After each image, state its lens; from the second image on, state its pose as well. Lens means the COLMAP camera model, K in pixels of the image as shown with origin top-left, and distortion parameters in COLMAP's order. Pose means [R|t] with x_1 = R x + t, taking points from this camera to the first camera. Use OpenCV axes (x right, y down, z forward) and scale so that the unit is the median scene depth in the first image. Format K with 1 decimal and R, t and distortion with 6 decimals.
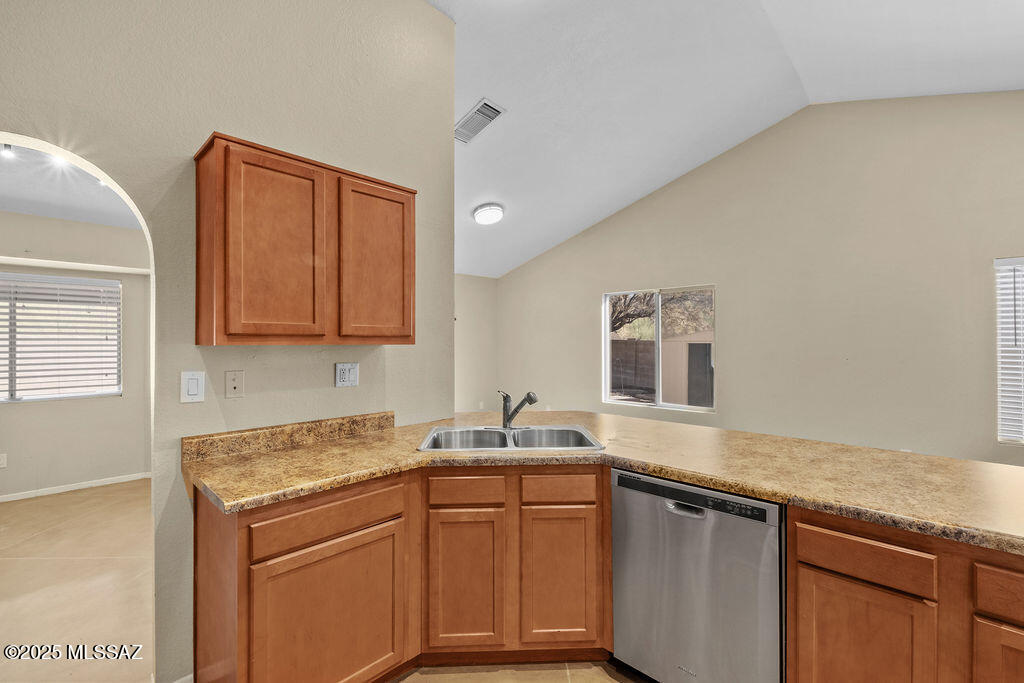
lens RADIAL K [[447.1, 0, 511.9], [0, 447.1, 338.0], [0, 0, 1]] dist [0.003585, -0.004412]
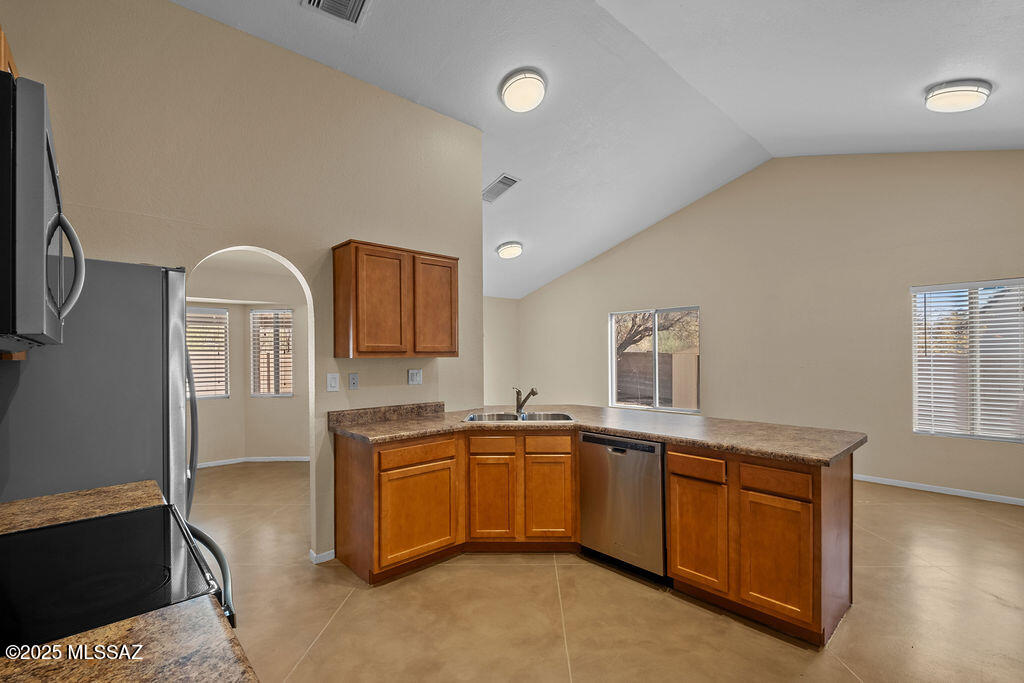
lens RADIAL K [[447.1, 0, 508.0], [0, 447.1, 362.4], [0, 0, 1]] dist [0.003585, -0.004412]
pose [[0.997637, -0.004231, -0.068580, 0.070812], [0.005964, 0.999668, 0.025081, -0.005981], [0.068452, -0.025431, 0.997330, -0.629237]]
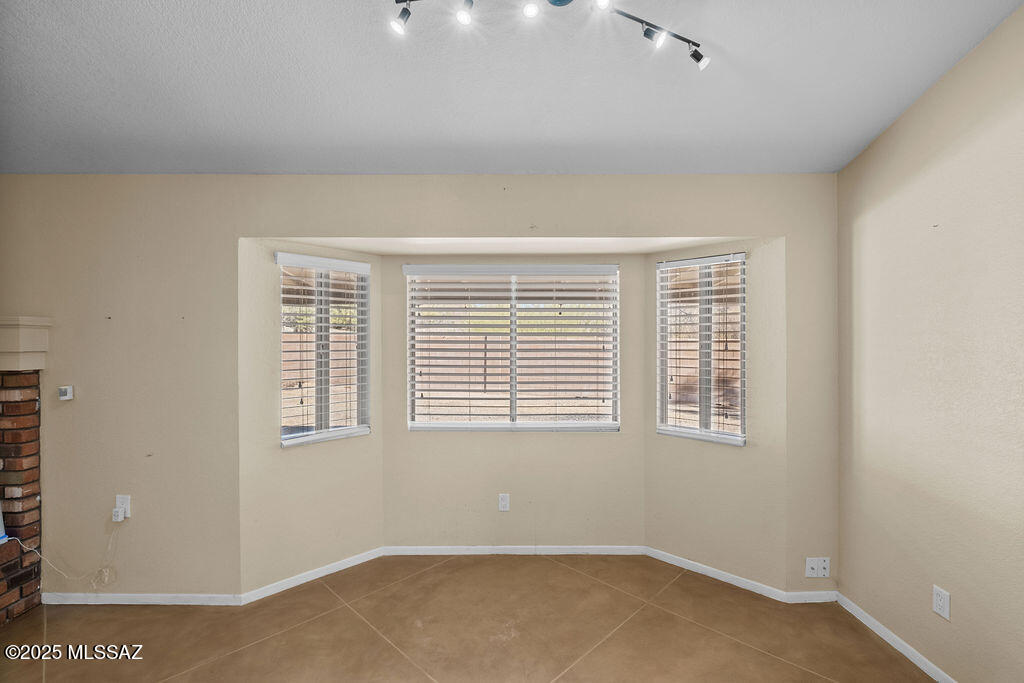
lens RADIAL K [[460.5, 0, 516.4], [0, 460.5, 336.8], [0, 0, 1]] dist [-0.004553, -0.002009]
pose [[0.693139, 0.002304, -0.720800, -1.208847], [0.009196, 0.999885, 0.012039, -0.070182], [0.720745, -0.014973, 0.693038, 1.004782]]
